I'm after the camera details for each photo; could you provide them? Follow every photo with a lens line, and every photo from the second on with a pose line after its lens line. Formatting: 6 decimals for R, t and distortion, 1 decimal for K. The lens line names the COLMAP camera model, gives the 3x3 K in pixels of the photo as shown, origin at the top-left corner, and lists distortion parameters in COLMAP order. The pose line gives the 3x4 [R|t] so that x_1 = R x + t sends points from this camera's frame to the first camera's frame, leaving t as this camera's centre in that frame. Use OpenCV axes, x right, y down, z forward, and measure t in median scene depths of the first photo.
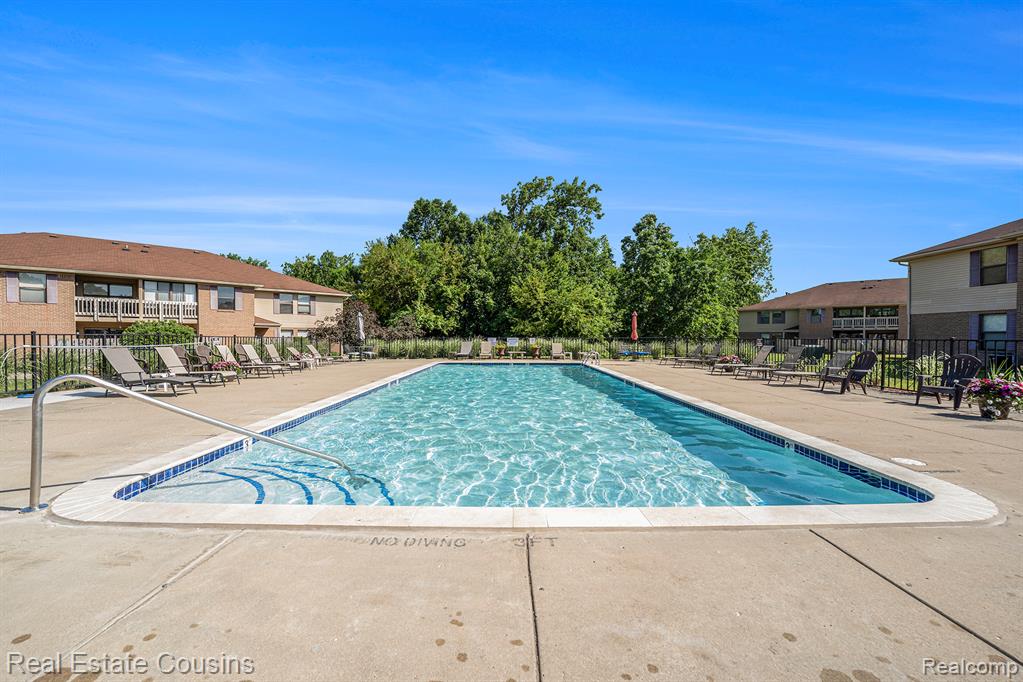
lens RADIAL K [[421.8, 0, 511.5], [0, 421.8, 341.0], [0, 0, 1]] dist [-0.018593, 0.000097]
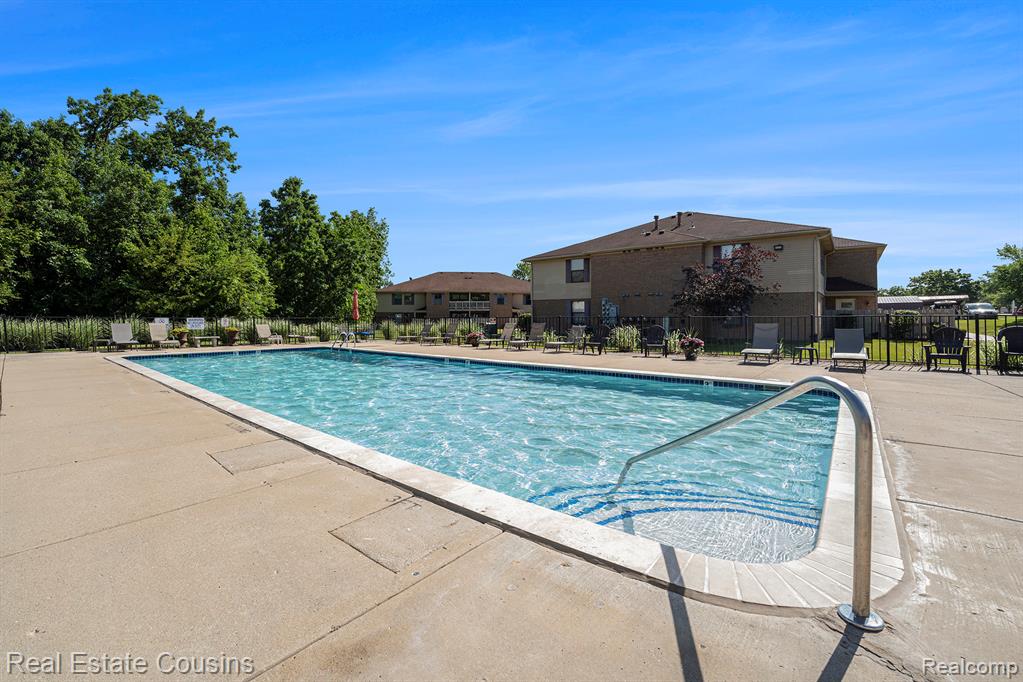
lens RADIAL K [[432.6, 0, 488.3], [0, 432.6, 347.2], [0, 0, 1]] dist [0.002396, 0.000426]
pose [[0.665189, -0.051977, 0.744863, -0.141603], [0.006368, 0.997933, 0.063949, -0.000212], [-0.746647, -0.037795, 0.664145, 0.074920]]
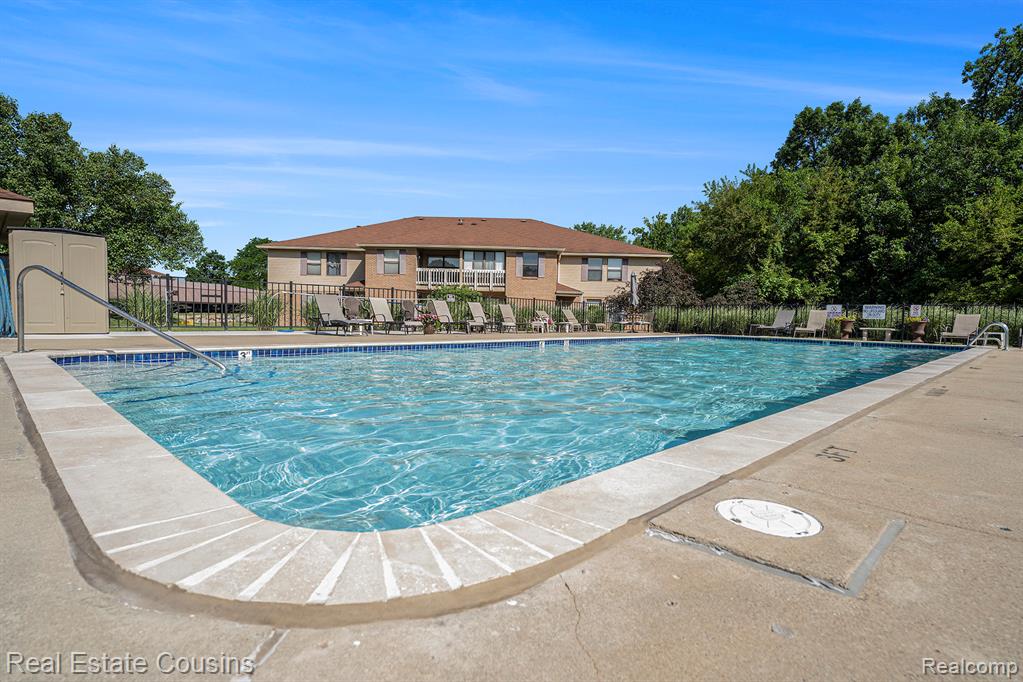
lens RADIAL K [[545.7, 0, 511.5], [0, 545.7, 341.0], [0, 0, 1]] dist [0.000105, -0.000506]
pose [[0.697638, 0.044900, -0.715042, 0.124059], [-0.027788, 0.998979, 0.035618, 0.018866], [0.715911, -0.004979, 0.698173, 0.068348]]
